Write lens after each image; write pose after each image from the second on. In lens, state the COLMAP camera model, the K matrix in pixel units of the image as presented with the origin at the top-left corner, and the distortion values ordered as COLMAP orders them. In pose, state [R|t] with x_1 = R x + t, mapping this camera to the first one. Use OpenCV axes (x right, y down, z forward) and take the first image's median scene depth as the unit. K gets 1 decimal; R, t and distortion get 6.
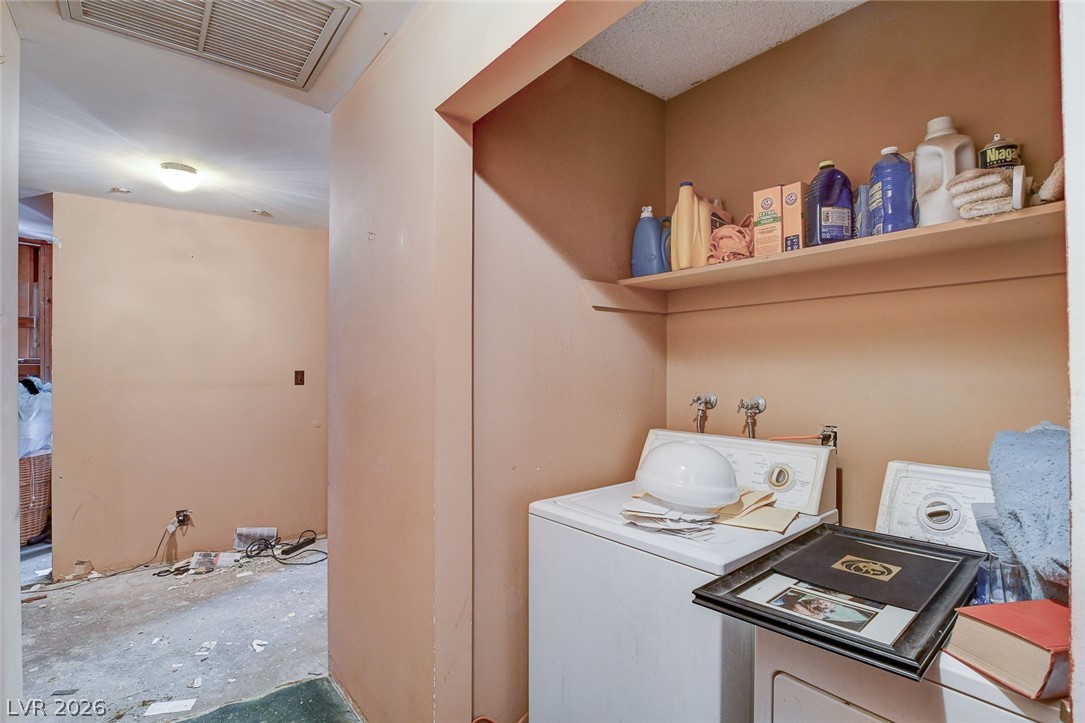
lens RADIAL K [[563.9, 0, 545.3], [0, 563.9, 363.6], [0, 0, 1]] dist [-0.012410, -0.003178]
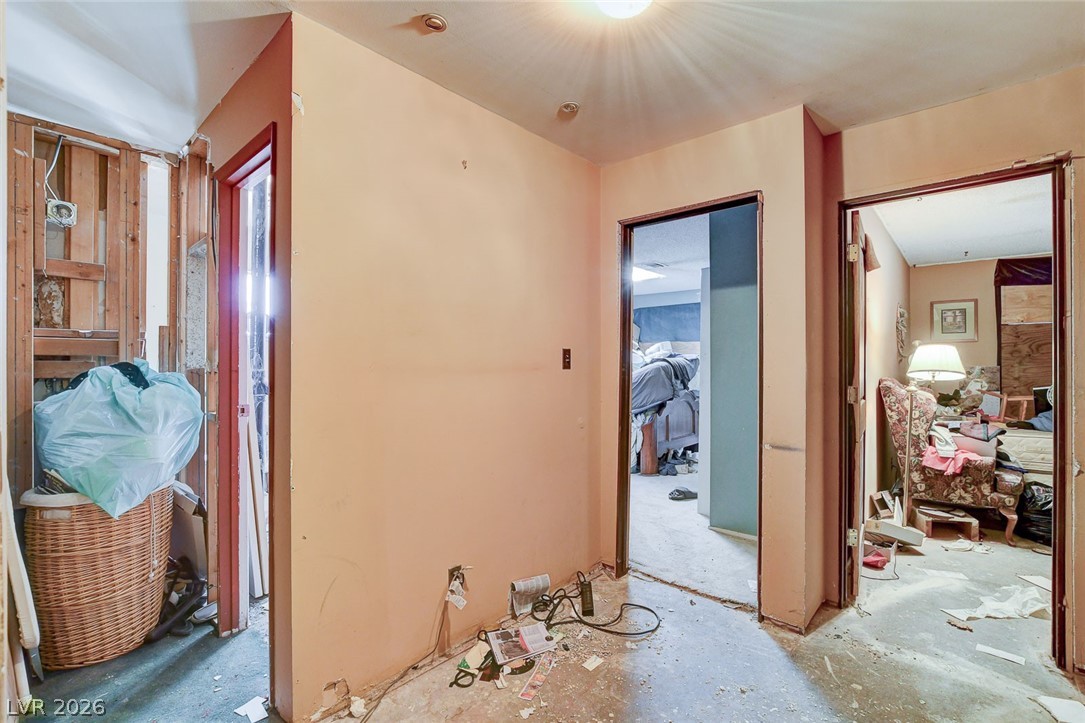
lens RADIAL K [[495.6, 0, 536.3], [0, 495.6, 357.8], [0, 0, 1]] dist [-0.026104, 0.003012]
pose [[0.978109, -0.001080, 0.208091, -0.609620], [0.000391, 0.999994, 0.003354, 0.021970], [-0.208094, -0.003199, 0.978104, 0.397214]]
